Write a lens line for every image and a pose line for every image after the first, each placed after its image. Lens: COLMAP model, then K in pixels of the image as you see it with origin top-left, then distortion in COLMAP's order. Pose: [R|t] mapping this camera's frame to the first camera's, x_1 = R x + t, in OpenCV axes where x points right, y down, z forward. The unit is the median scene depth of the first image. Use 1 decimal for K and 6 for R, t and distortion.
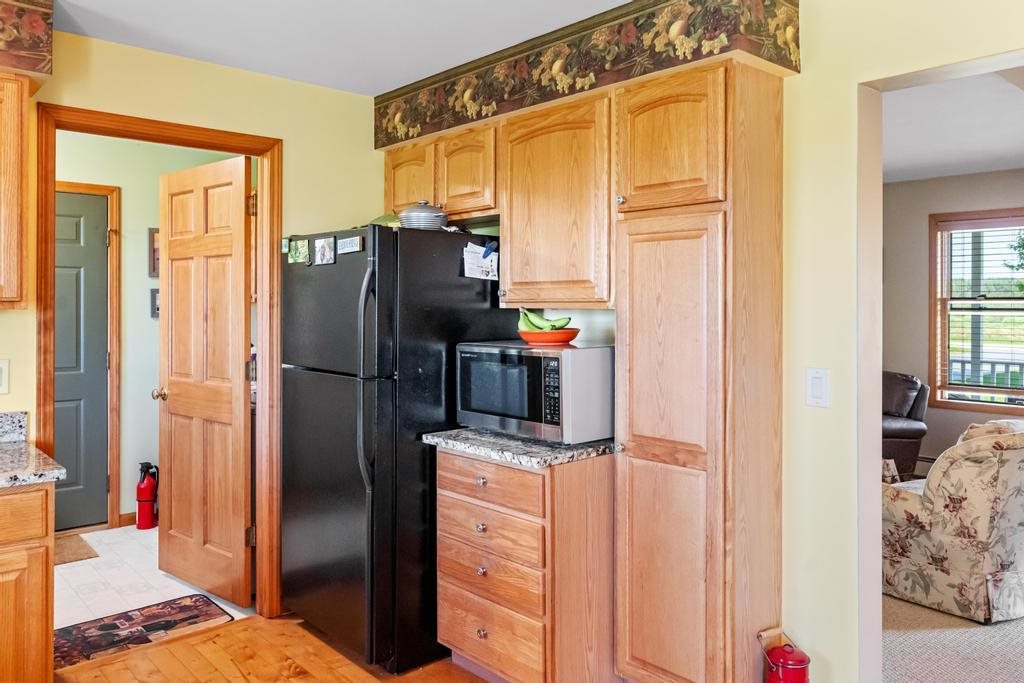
lens RADIAL K [[769.6, 0, 501.6], [0, 769.6, 305.8], [0, 0, 1]] dist [0.008046, 0.001513]
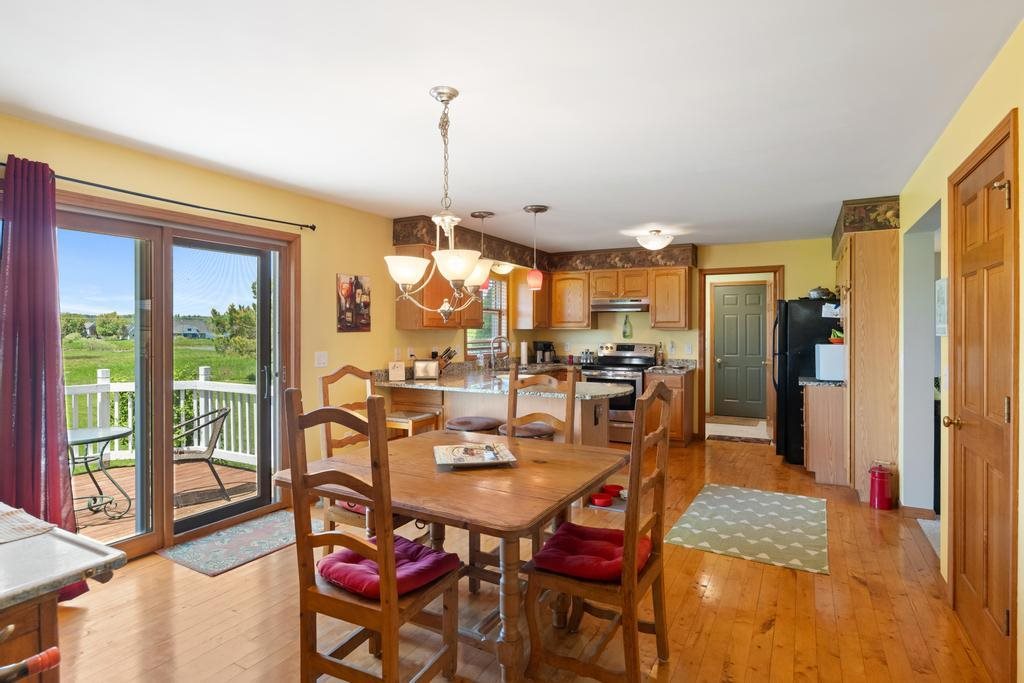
lens RADIAL K [[535.1, 0, 511.6], [0, 535.1, 326.4], [0, 0, 1]] dist [-0.000779, 0.000317]
pose [[0.349060, -0.006138, -0.937080, 1.082964], [-0.002772, 0.999967, -0.007583, 0.007164], [0.937096, 0.005245, 0.349032, -0.489741]]
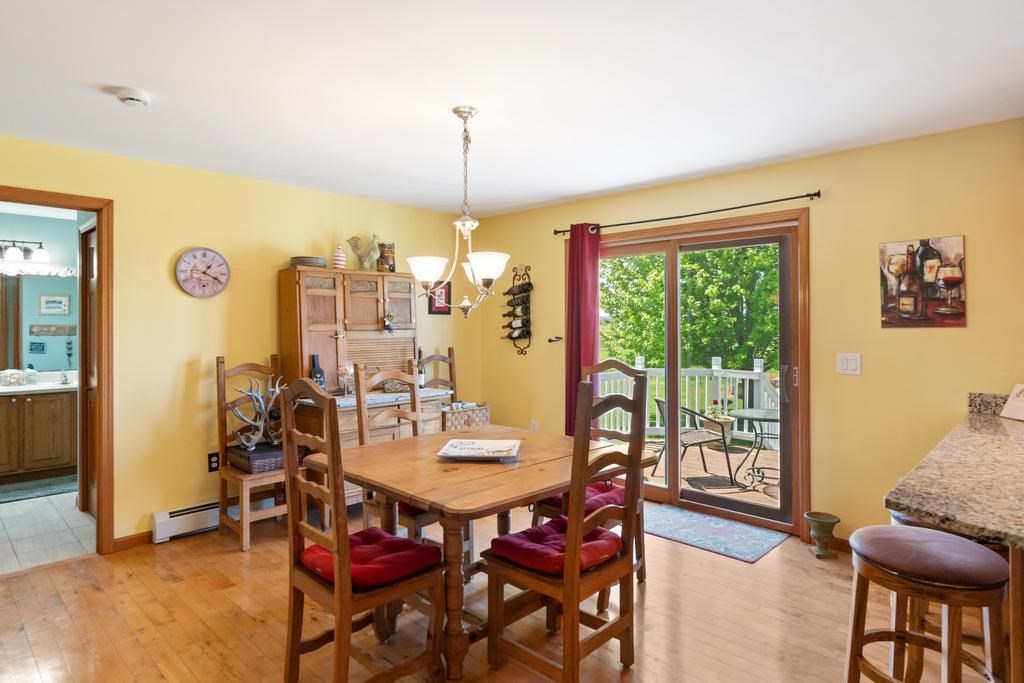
lens RADIAL K [[575.7, 0, 509.5], [0, 575.7, 320.0], [0, 0, 1]] dist [-0.000434, -0.000218]
pose [[-0.996265, -0.000627, -0.086351, 0.443425], [0.000002, 0.999973, -0.007287, 0.006925], [0.086353, -0.007260, -0.996238, 0.455229]]
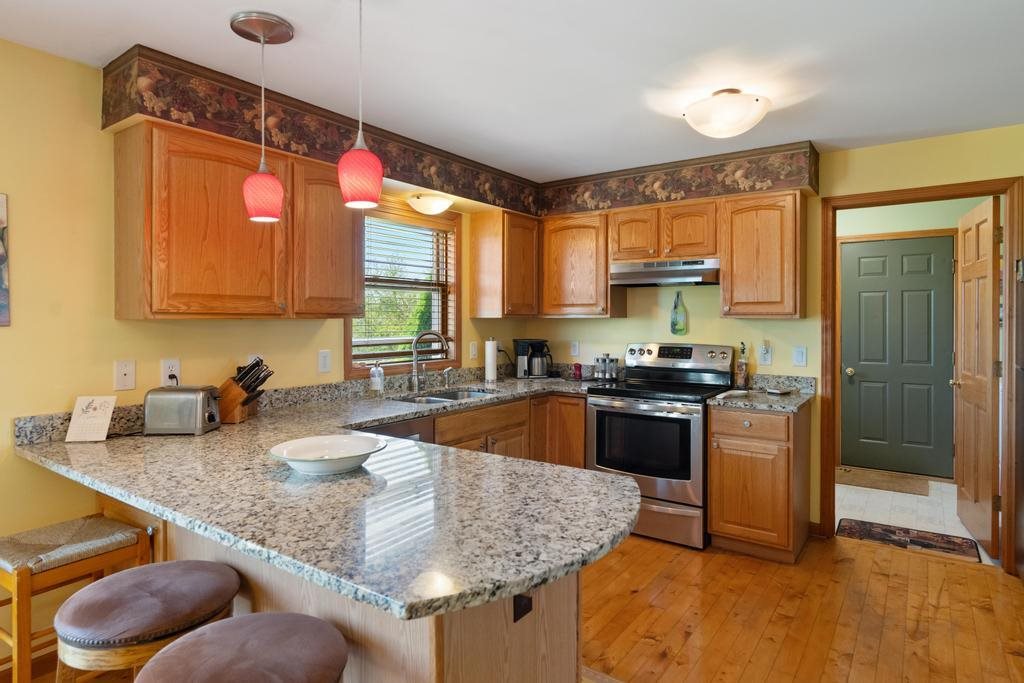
lens RADIAL K [[575.7, 0, 509.5], [0, 575.7, 320.0], [0, 0, 1]] dist [-0.000434, -0.000218]
pose [[0.230755, 0.001711, -0.973010, 0.395563], [-0.000100, 0.999998, 0.001735, 0.004169], [0.973012, -0.000303, 0.230755, 0.024505]]
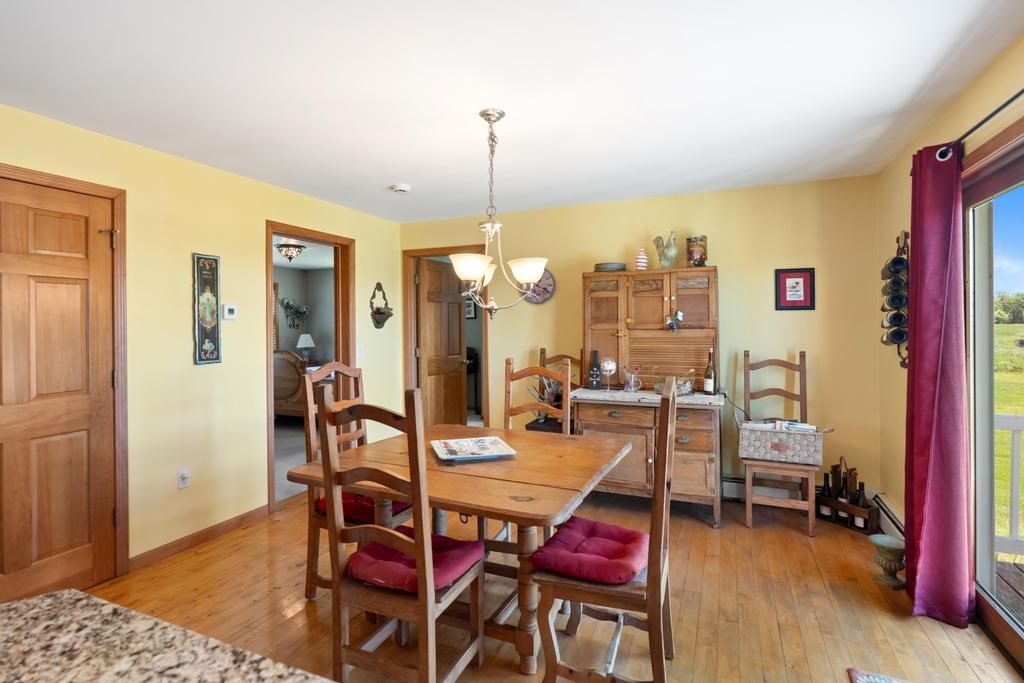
lens RADIAL K [[509.6, 0, 510.3], [0, 509.6, 327.8], [0, 0, 1]] dist [-0.002885, -0.000973]
pose [[-0.432398, -0.006304, 0.901661, -0.213593], [0.006291, 0.999930, 0.010008, 0.003887], [-0.901661, 0.010000, -0.432328, -0.052961]]
